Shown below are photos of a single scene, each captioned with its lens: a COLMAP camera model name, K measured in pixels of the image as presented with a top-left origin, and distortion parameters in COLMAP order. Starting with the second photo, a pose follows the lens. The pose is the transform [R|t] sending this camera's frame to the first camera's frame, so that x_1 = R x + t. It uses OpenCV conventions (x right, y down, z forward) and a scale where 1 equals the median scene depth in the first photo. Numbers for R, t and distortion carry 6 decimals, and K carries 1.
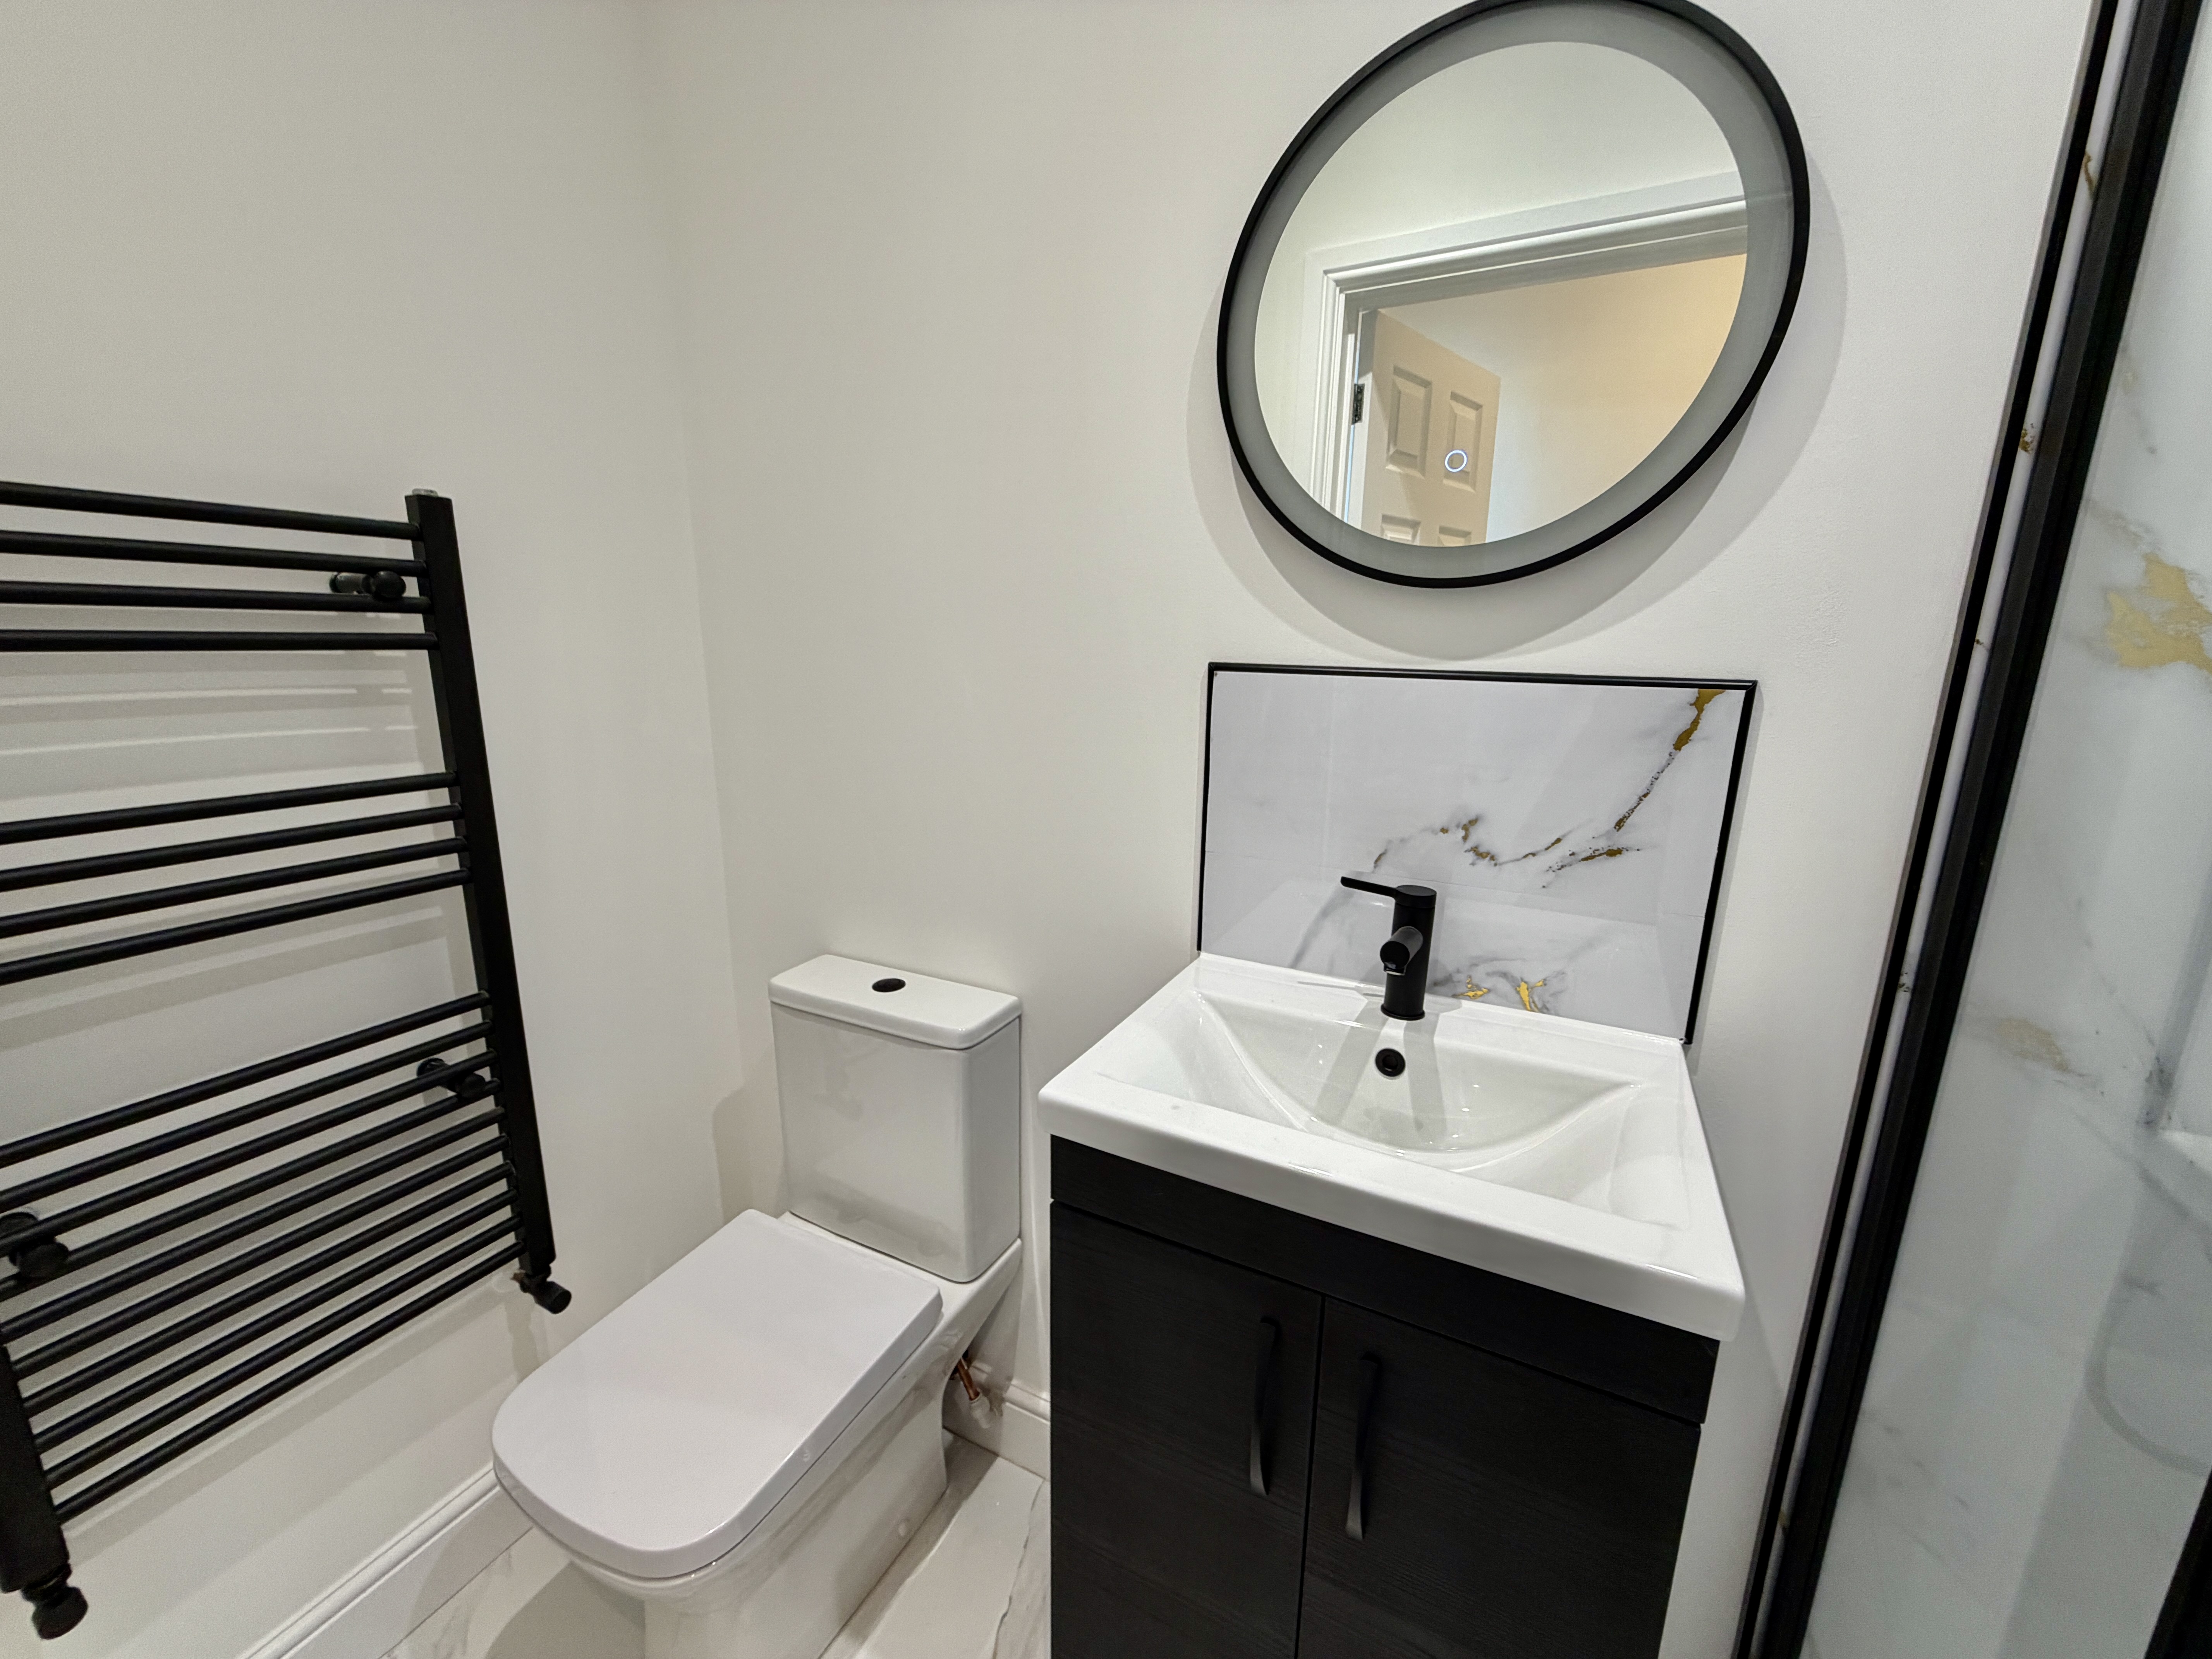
lens RADIAL K [[880.4, 0, 1099.5], [0, 880.4, 826.2], [0, 0, 1]] dist [0.000046, -0.000341]
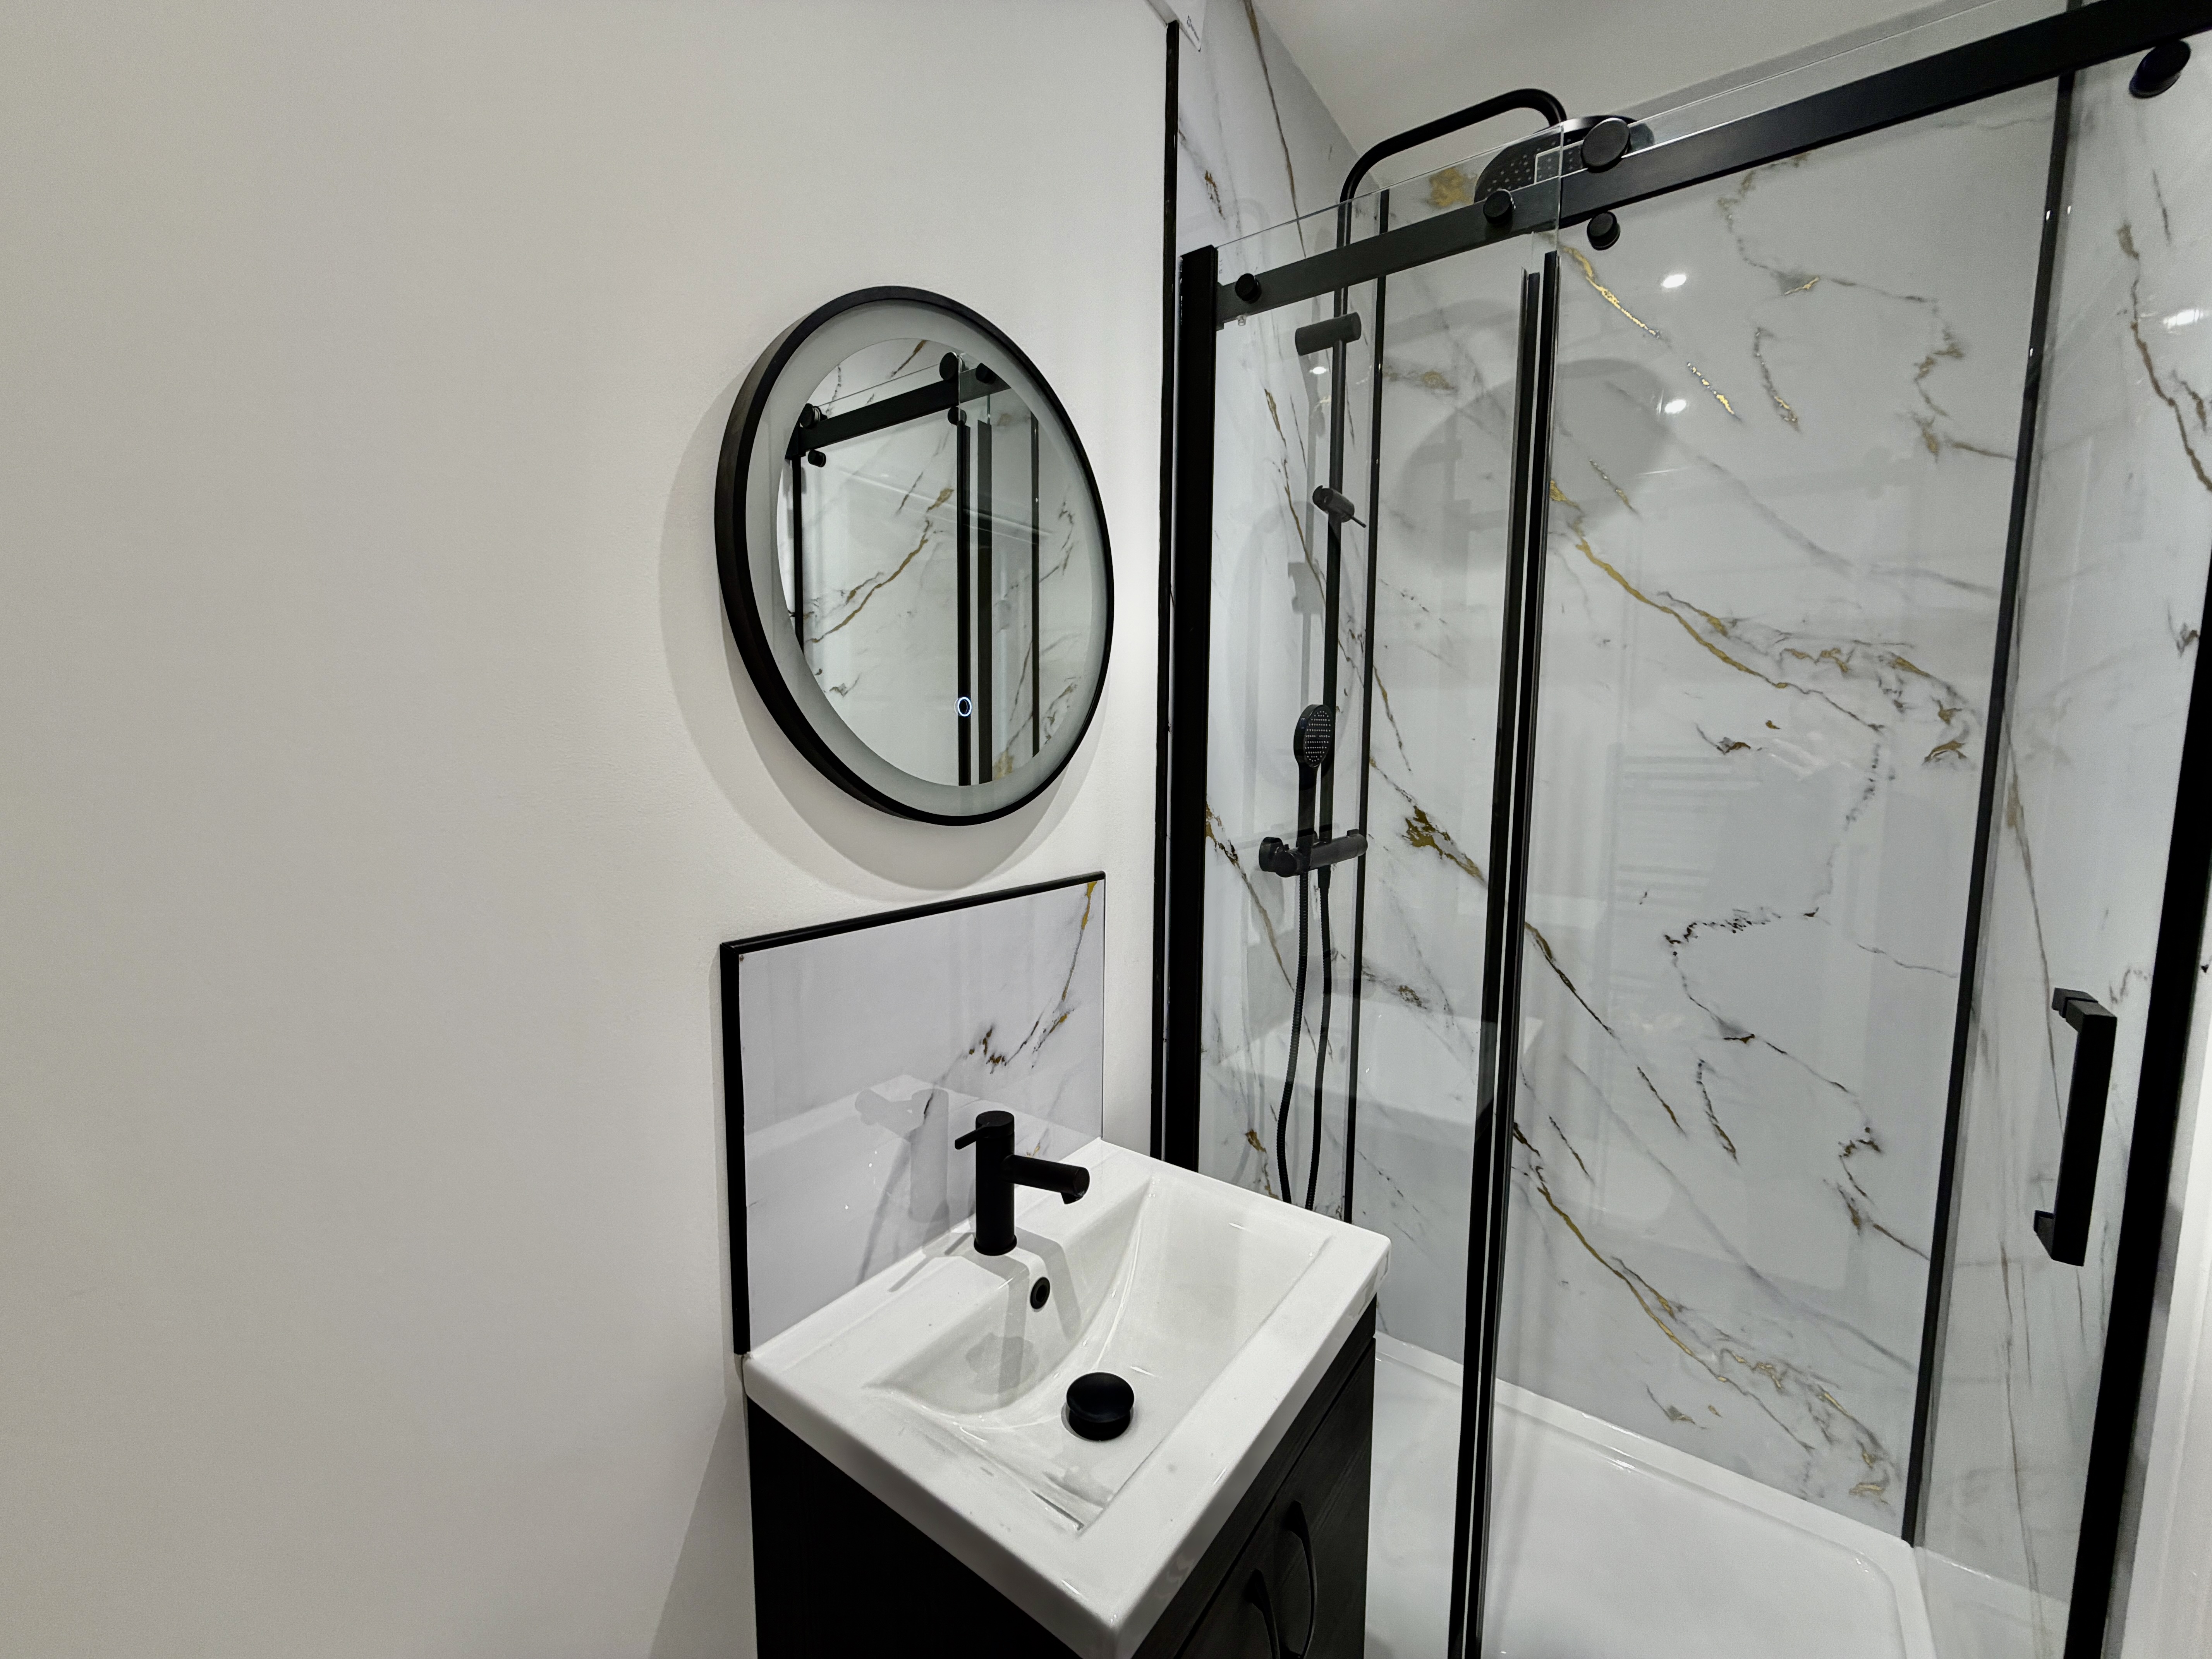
lens RADIAL K [[880.4, 0, 1099.5], [0, 880.4, 826.2], [0, 0, 1]] dist [0.000046, -0.000341]
pose [[0.146599, -0.111405, 0.982903, -0.563276], [0.206956, 0.975102, 0.079654, -0.303315], [-0.967305, 0.191740, 0.166005, 0.649656]]
